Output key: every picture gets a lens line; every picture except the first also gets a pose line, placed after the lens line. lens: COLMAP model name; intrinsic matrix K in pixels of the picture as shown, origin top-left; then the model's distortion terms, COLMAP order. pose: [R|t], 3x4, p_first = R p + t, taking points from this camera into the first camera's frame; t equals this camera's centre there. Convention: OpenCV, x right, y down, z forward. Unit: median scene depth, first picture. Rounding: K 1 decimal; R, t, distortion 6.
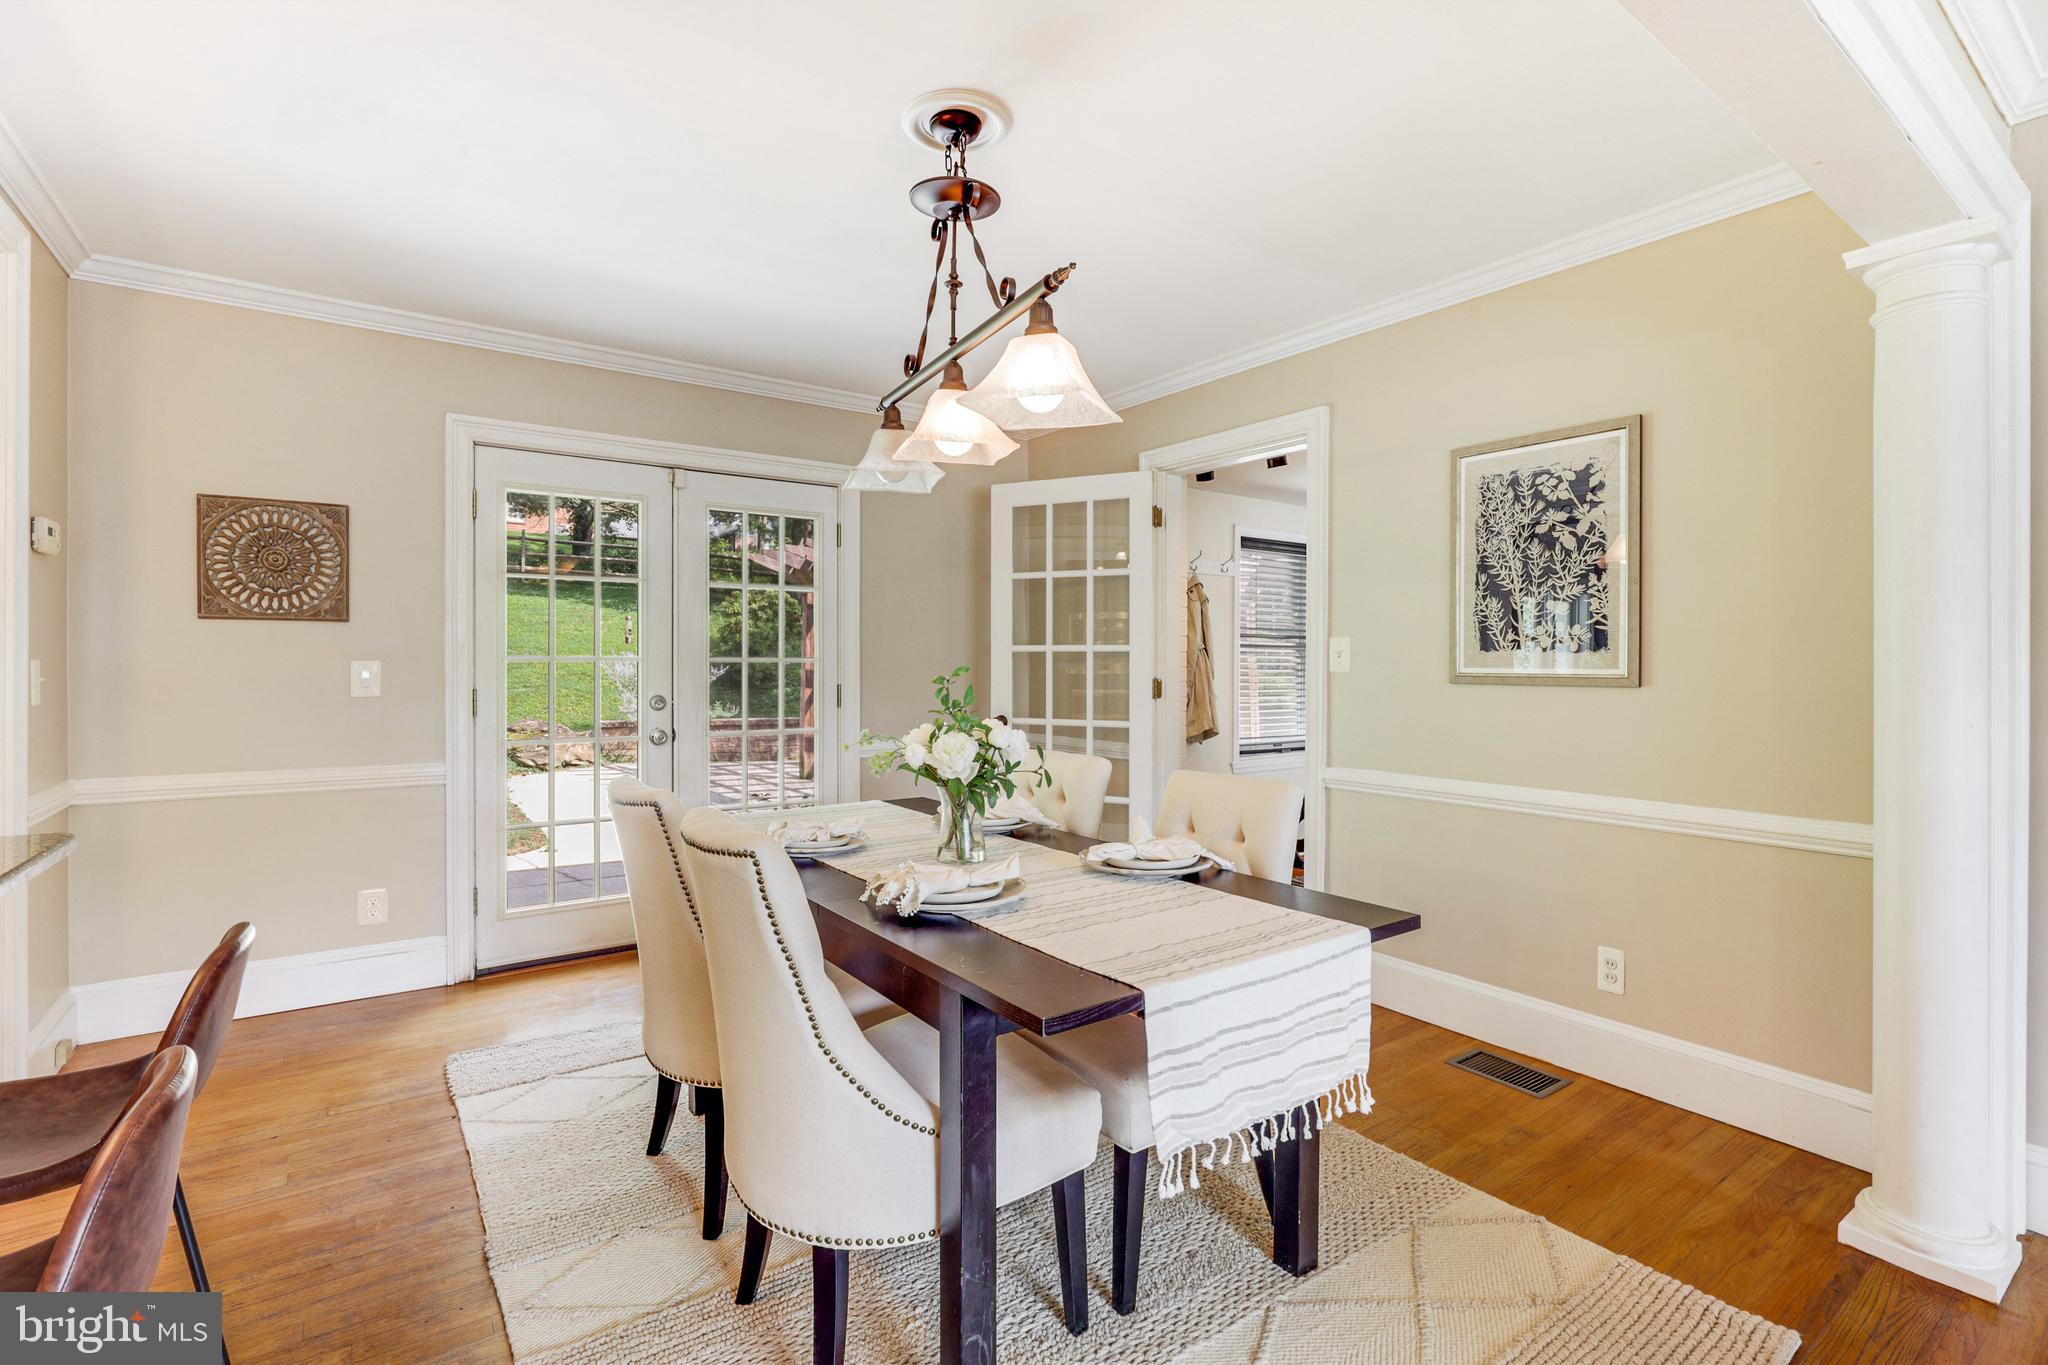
lens RADIAL K [[941.2, 0, 1014.9], [0, 941.2, 668.0], [0, 0, 1]] dist [-0.000966, 0.001070]
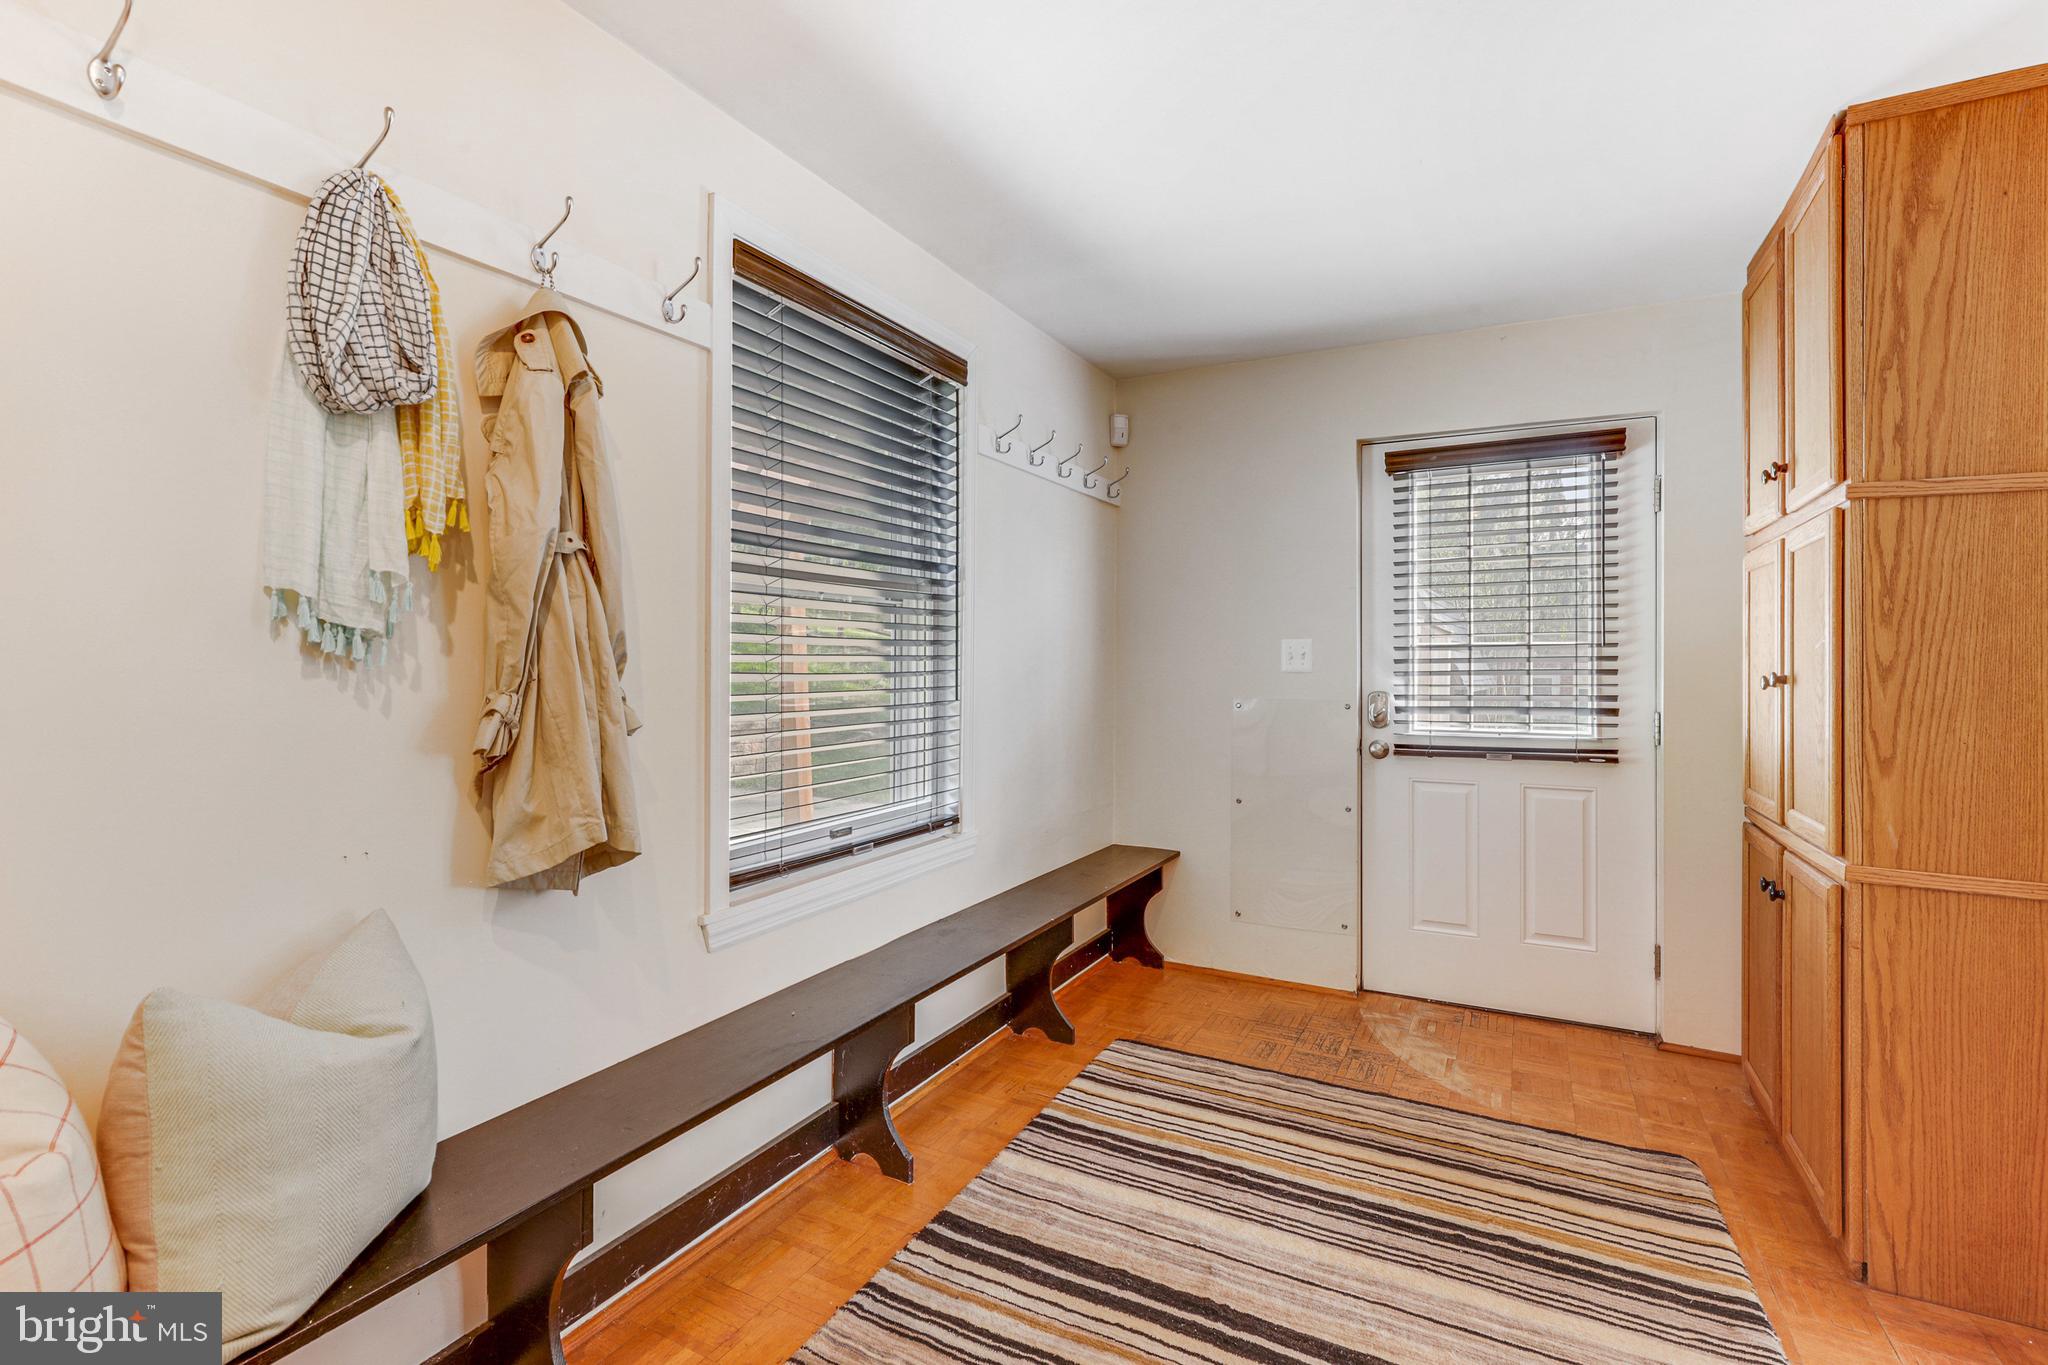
lens RADIAL K [[941.2, 0, 978.1], [0, 941.2, 655.3], [0, 0, 1]] dist [-0.000966, 0.001070]
pose [[0.904073, -0.004065, 0.427358, 0.352155], [0.004339, 0.999991, 0.000333, 0.021131], [-0.427355, 0.001553, 0.904083, 1.318765]]
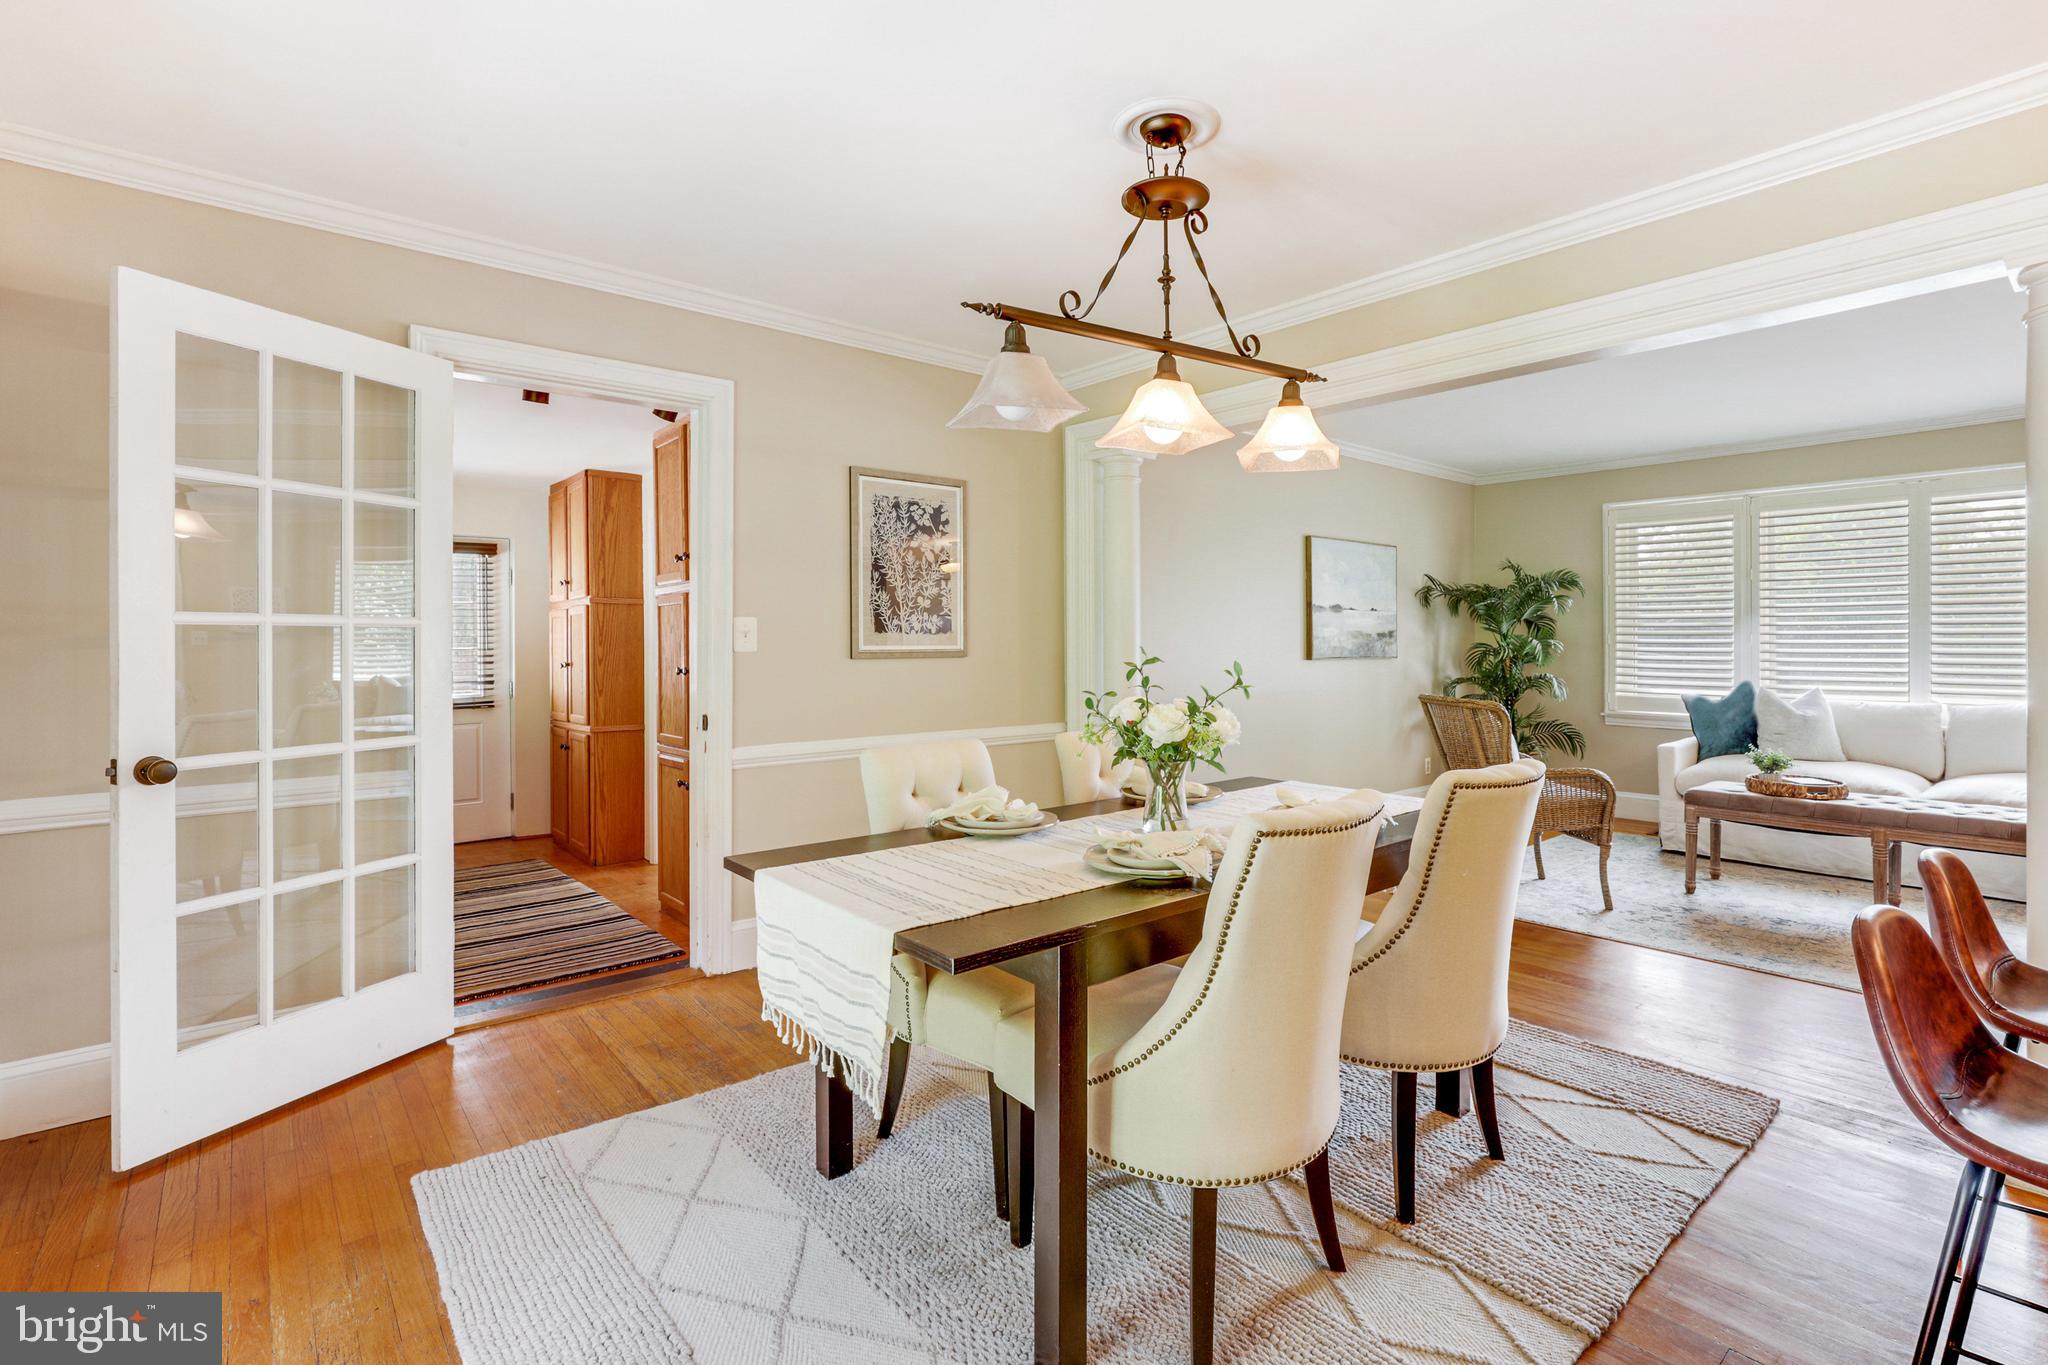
lens RADIAL K [[941.2, 0, 1041.4], [0, 941.2, 641.0], [0, 0, 1]] dist [-0.000966, 0.001070]
pose [[-0.085552, -0.007106, 0.996308, -0.799200], [0.005790, 0.999954, 0.007629, -0.015282], [-0.996317, 0.006422, -0.085507, 0.903166]]
